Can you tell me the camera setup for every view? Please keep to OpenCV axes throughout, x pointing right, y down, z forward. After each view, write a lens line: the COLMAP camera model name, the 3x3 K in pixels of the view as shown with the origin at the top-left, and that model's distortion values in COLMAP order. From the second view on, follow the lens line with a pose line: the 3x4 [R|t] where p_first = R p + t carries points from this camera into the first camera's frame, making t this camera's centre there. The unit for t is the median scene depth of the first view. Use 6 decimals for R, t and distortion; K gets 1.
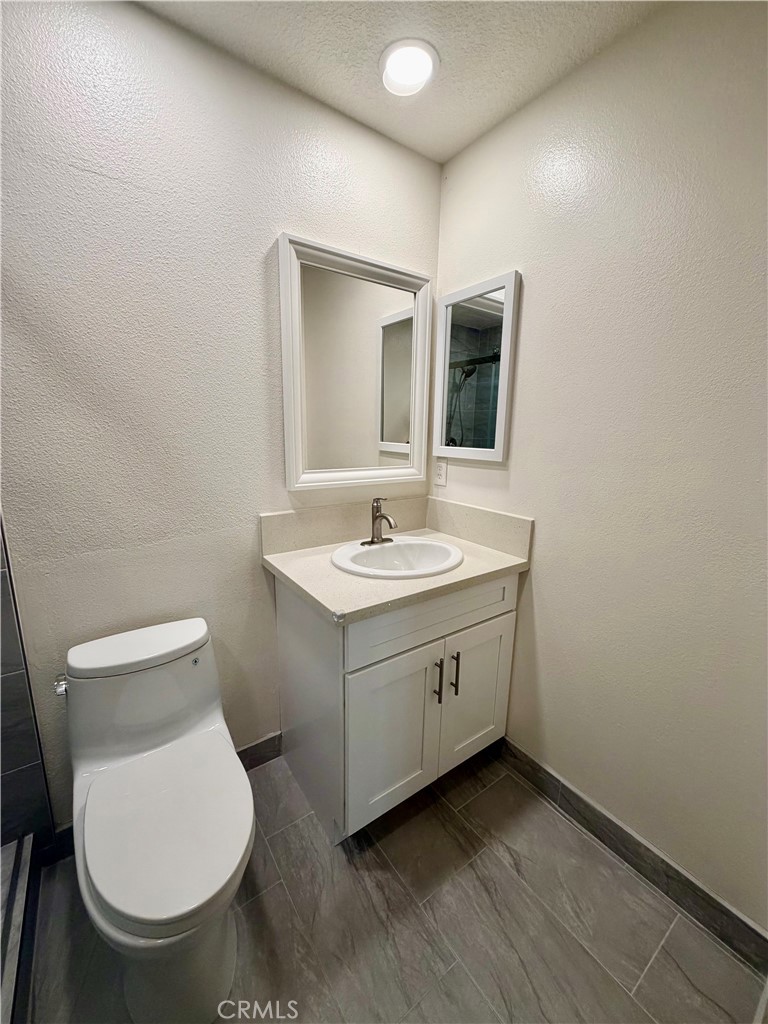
lens RADIAL K [[408.3, 0, 384.0], [0, 408.3, 512.0], [0, 0, 1]] dist [0.001503, 0.000175]
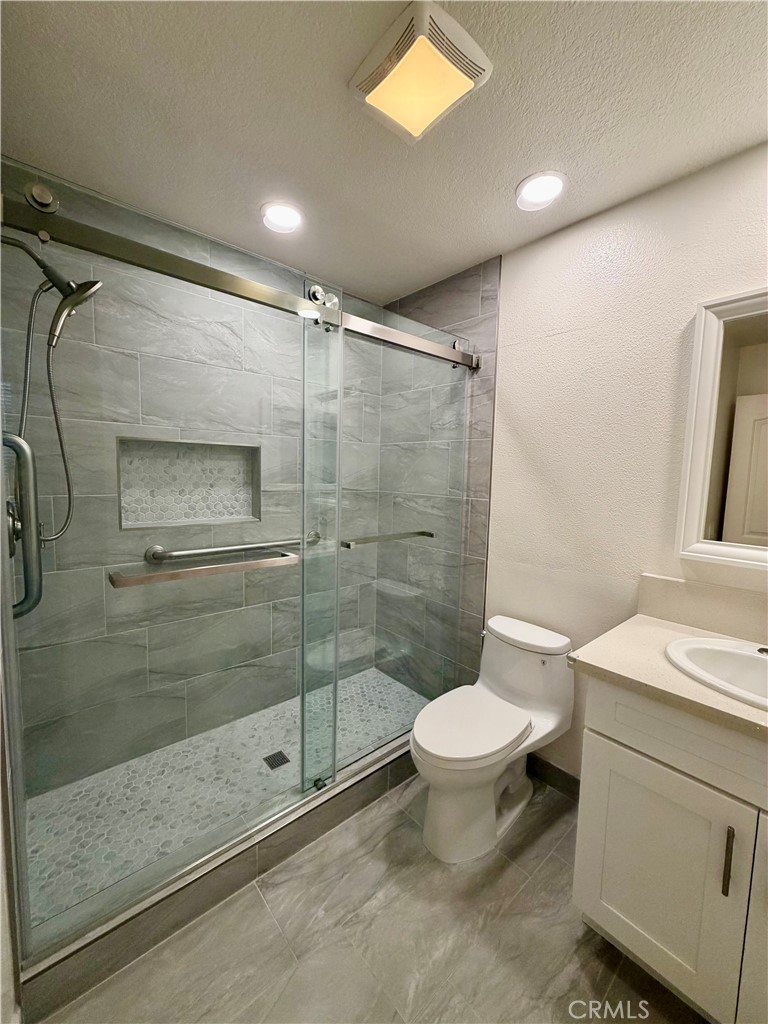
lens RADIAL K [[408.3, 0, 384.0], [0, 408.3, 512.0], [0, 0, 1]] dist [0.001503, 0.000175]
pose [[0.092502, 0.084840, -0.992091, 0.740861], [-0.224949, 0.972385, 0.062181, -0.069767], [0.969970, 0.217418, 0.109032, 0.250007]]
